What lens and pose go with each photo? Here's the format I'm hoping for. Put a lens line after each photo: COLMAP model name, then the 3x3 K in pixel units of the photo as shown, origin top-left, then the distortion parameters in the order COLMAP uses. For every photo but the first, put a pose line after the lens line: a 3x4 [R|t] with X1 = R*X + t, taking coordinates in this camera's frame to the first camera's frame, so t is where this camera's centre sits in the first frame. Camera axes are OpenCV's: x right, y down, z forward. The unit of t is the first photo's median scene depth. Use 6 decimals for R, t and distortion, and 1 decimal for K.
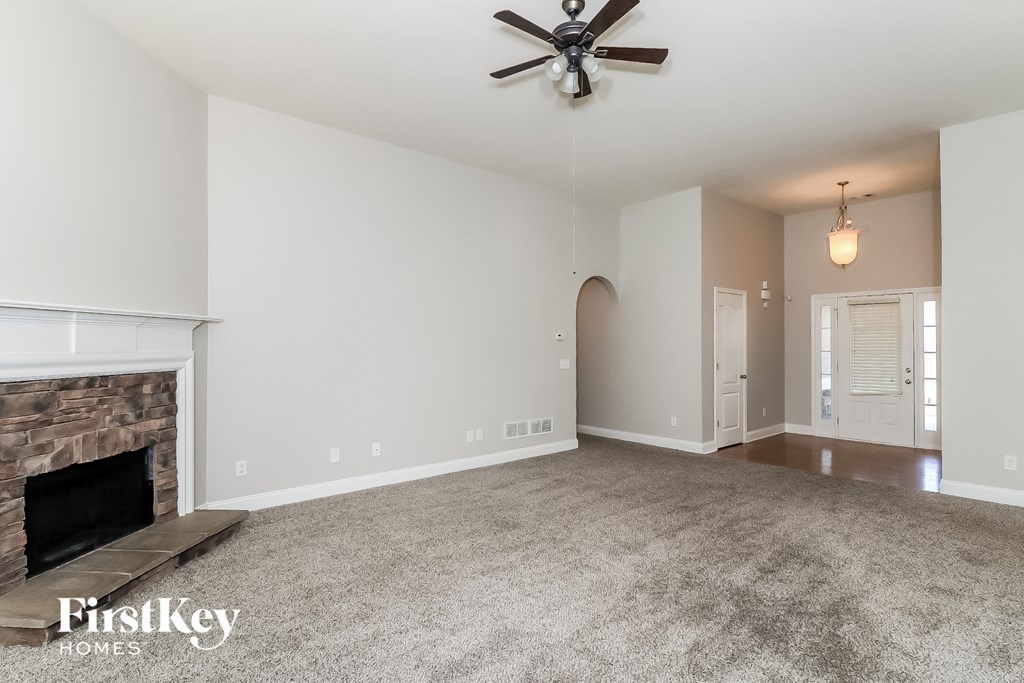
lens RADIAL K [[523.9, 0, 510.7], [0, 523.9, 353.7], [0, 0, 1]] dist [-0.017715, -0.000689]
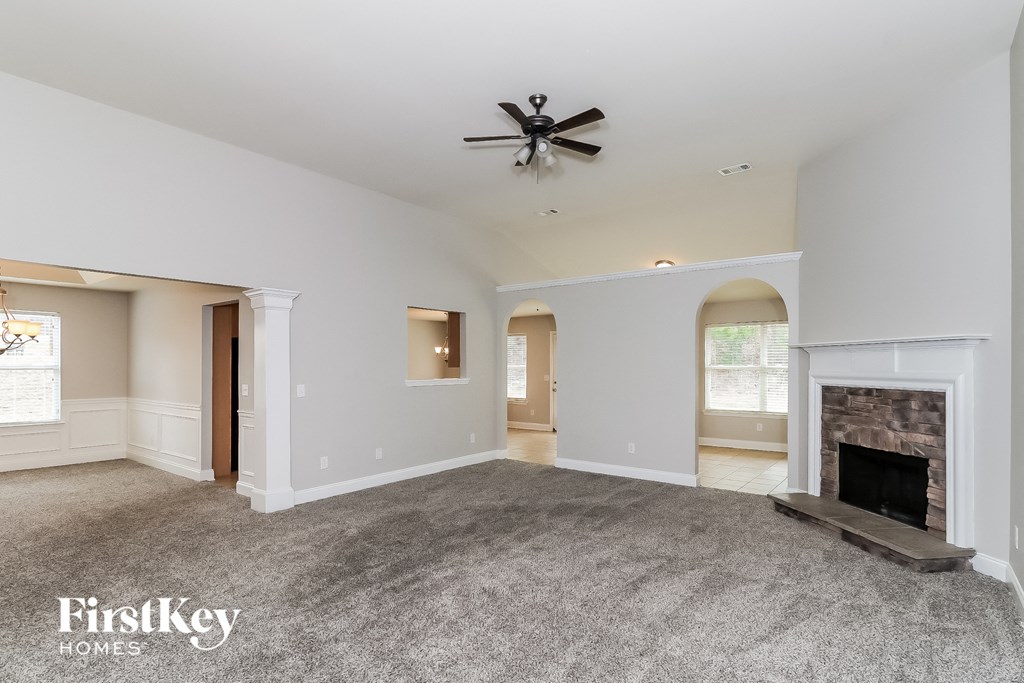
lens RADIAL K [[523.9, 0, 510.7], [0, 523.9, 353.7], [0, 0, 1]] dist [-0.017715, -0.000689]
pose [[-0.980685, -0.002655, -0.195575, 0.400862], [-0.001219, 0.999971, -0.007464, -0.035903], [0.195589, -0.007081, -0.980660, 2.003617]]
